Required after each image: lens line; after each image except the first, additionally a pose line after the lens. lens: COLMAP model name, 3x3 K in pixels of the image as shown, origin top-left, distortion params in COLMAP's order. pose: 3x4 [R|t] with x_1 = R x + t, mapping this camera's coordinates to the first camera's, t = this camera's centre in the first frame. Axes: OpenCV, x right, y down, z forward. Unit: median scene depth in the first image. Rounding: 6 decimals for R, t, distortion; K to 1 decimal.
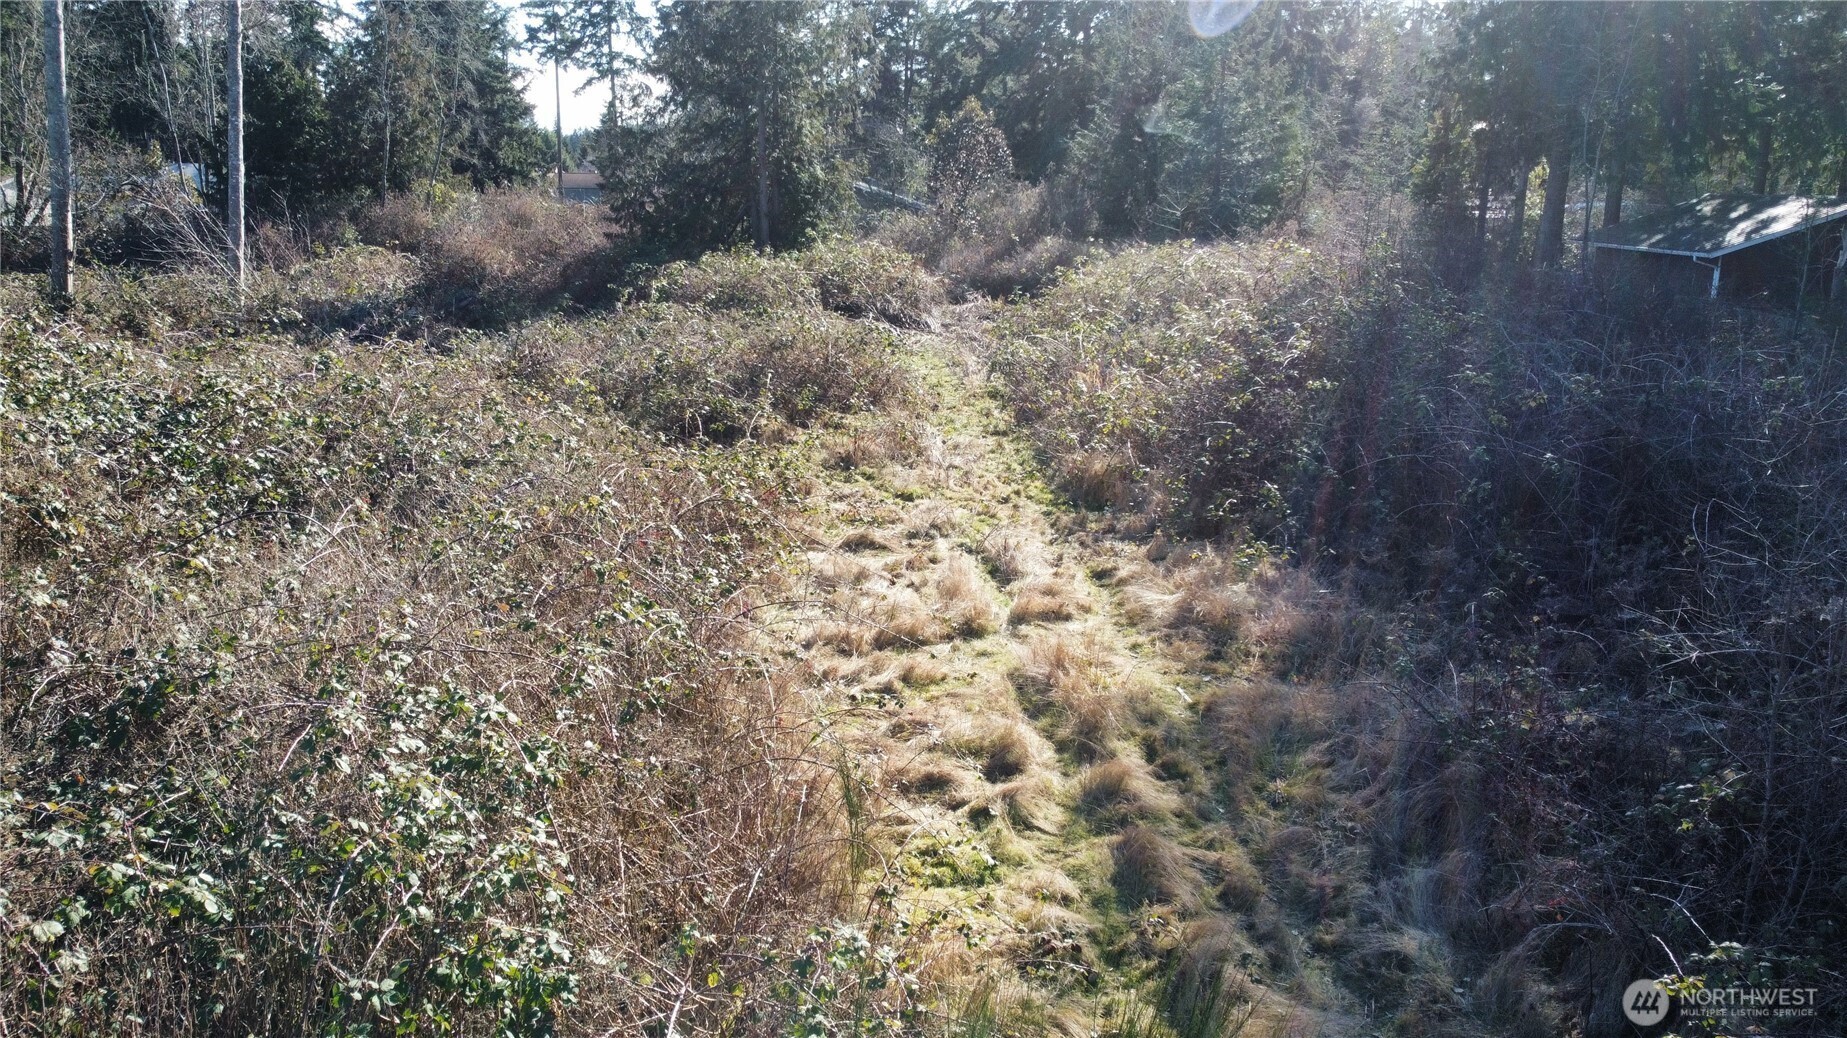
lens RADIAL K [[1365.0, 0, 923.5], [0, 1365.0, 519.0], [0, 0, 1]] dist [0.006052, 0.001371]
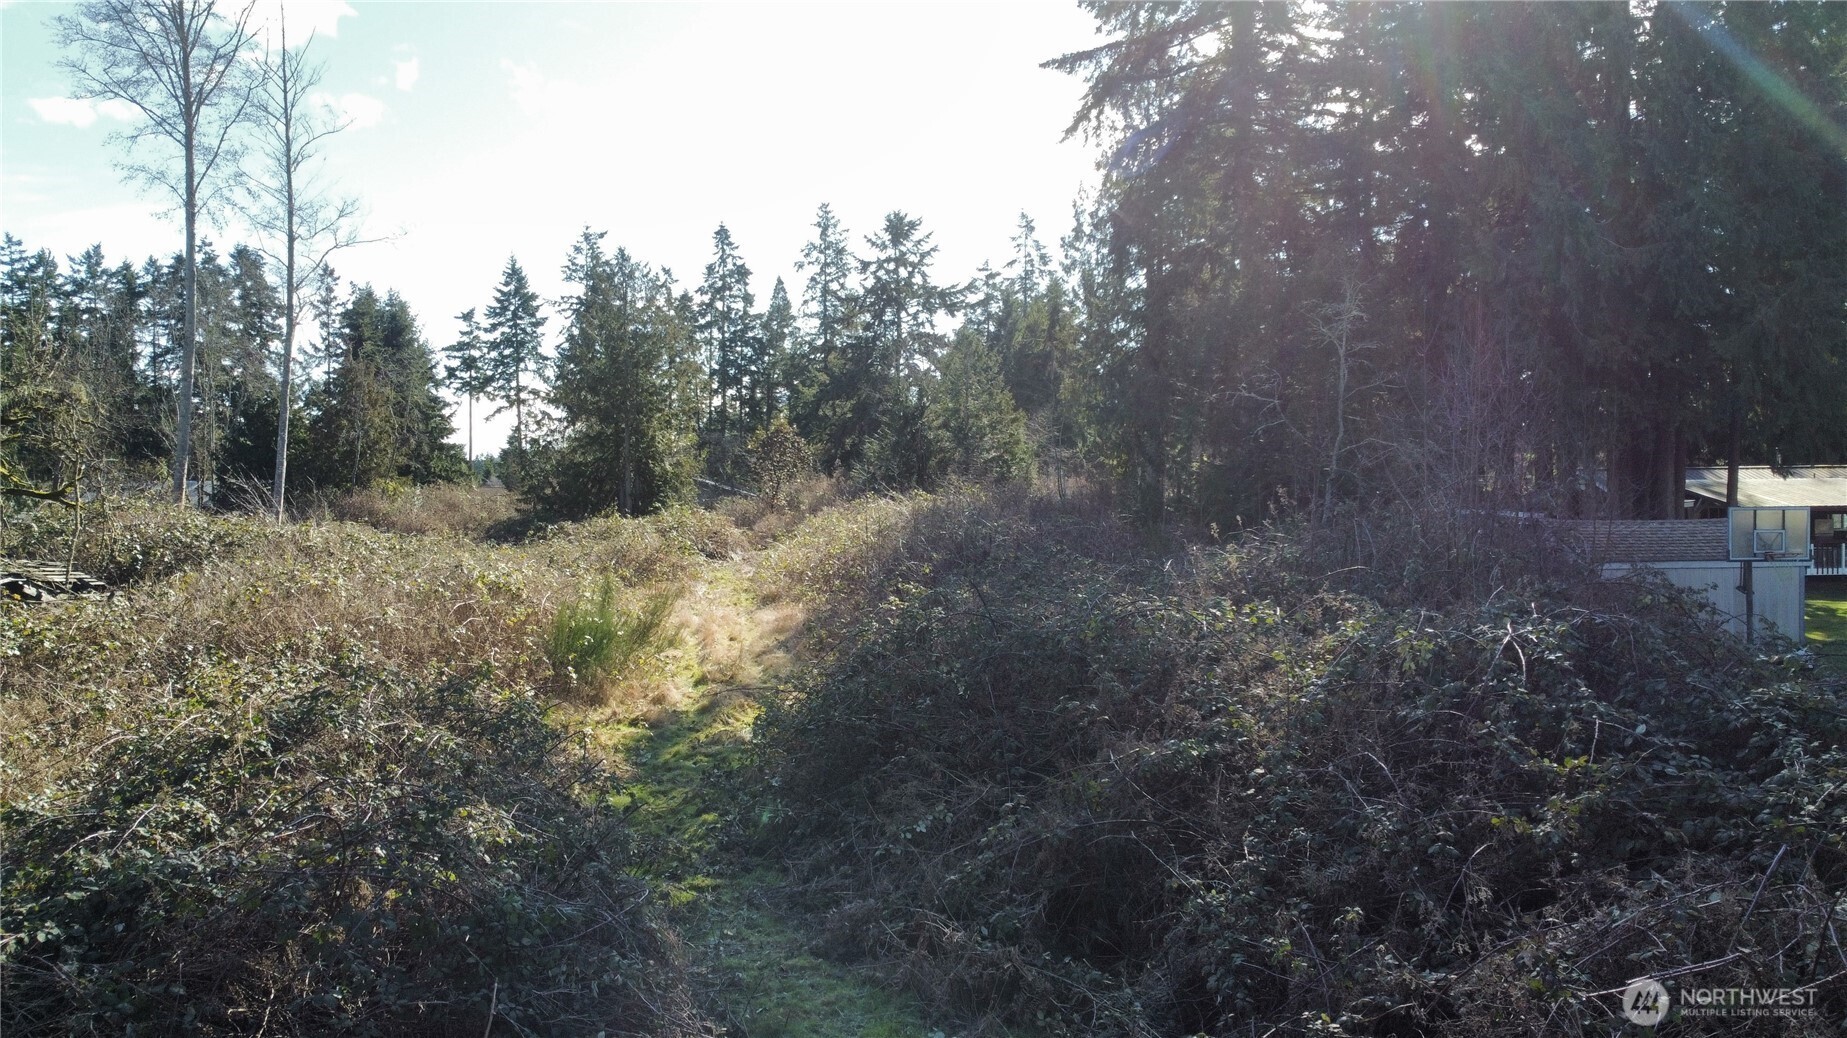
lens RADIAL K [[1365.3, 0, 912.1], [0, 1365.3, 518.8], [0, 0, 1]] dist [0.000056, -0.036209]
pose [[0.997539, -0.018127, 0.067731, 0.067985], [0.032962, 0.973839, -0.224834, 0.109497], [-0.061884, 0.226513, 0.972040, -0.334446]]
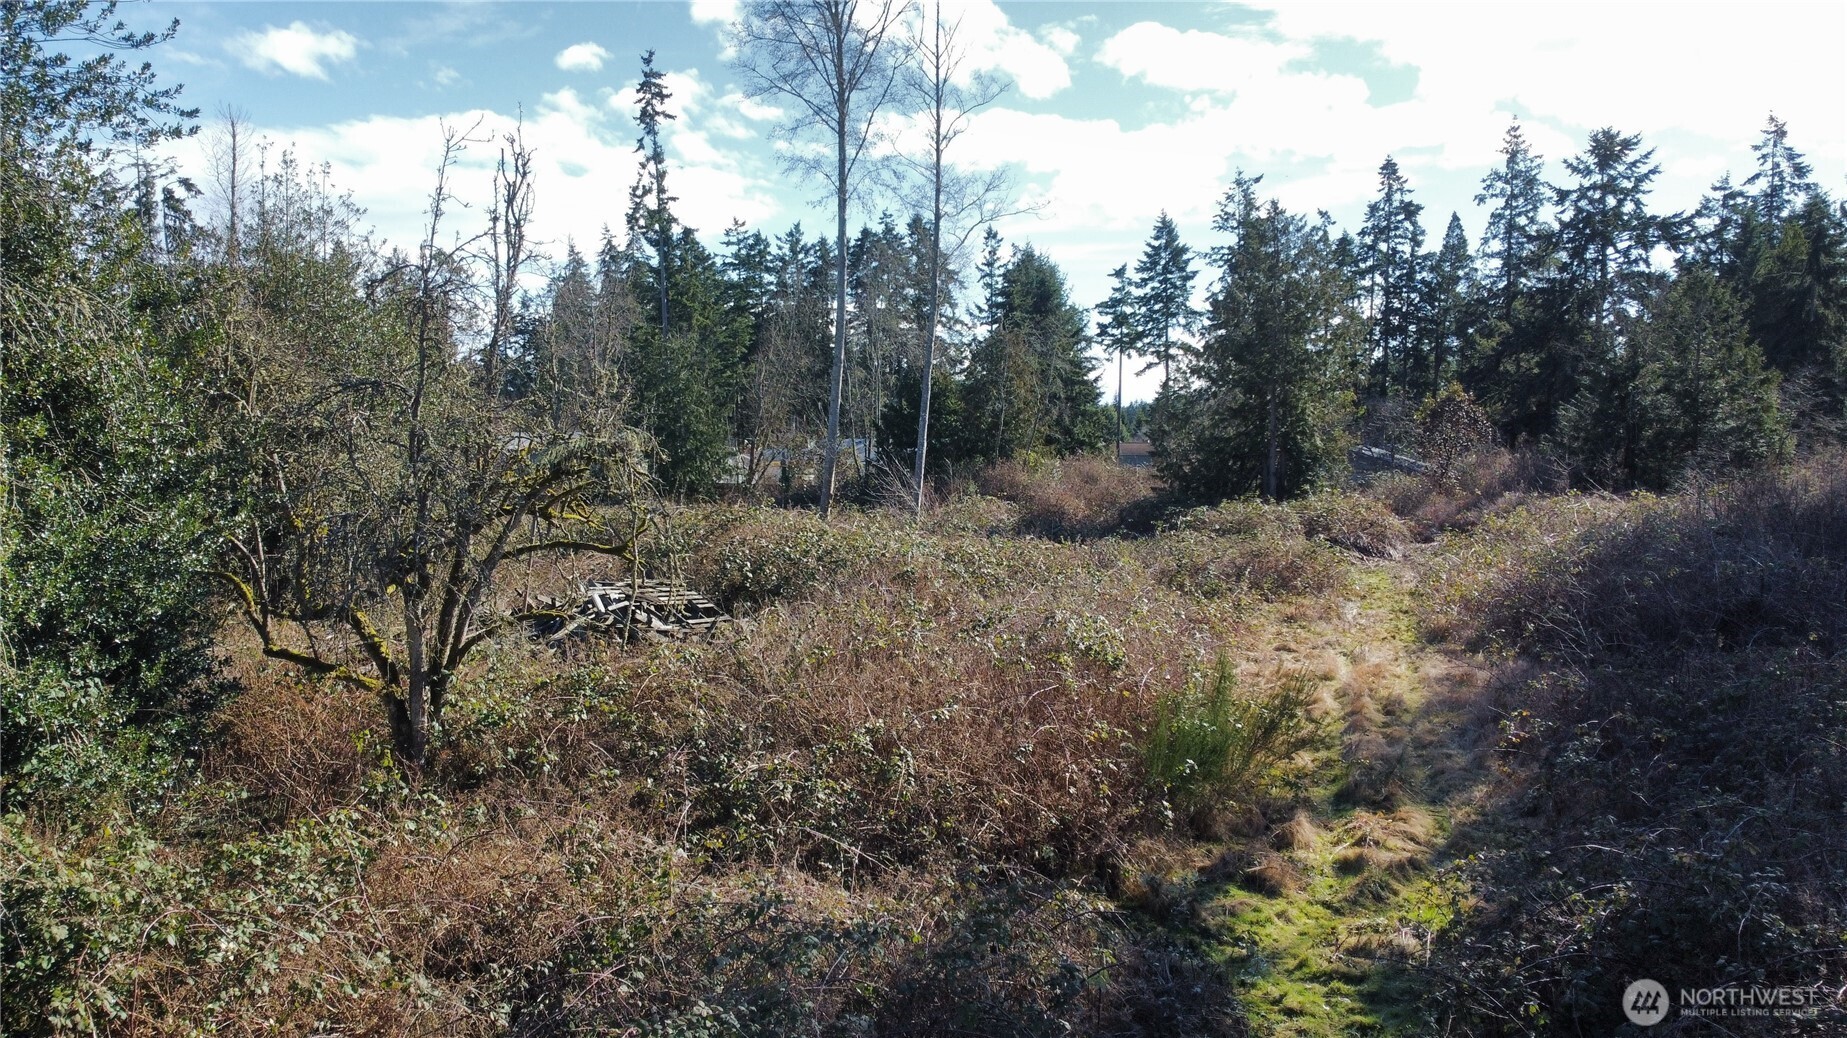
lens RADIAL K [[1365.3, 0, 912.1], [0, 1365.3, 518.8], [0, 0, 1]] dist [0.000056, -0.036209]
pose [[0.920888, 0.012422, -0.389629, 0.061157], [-0.086092, 0.981294, -0.172192, 0.060406], [0.380201, 0.192113, 0.904732, -0.249946]]
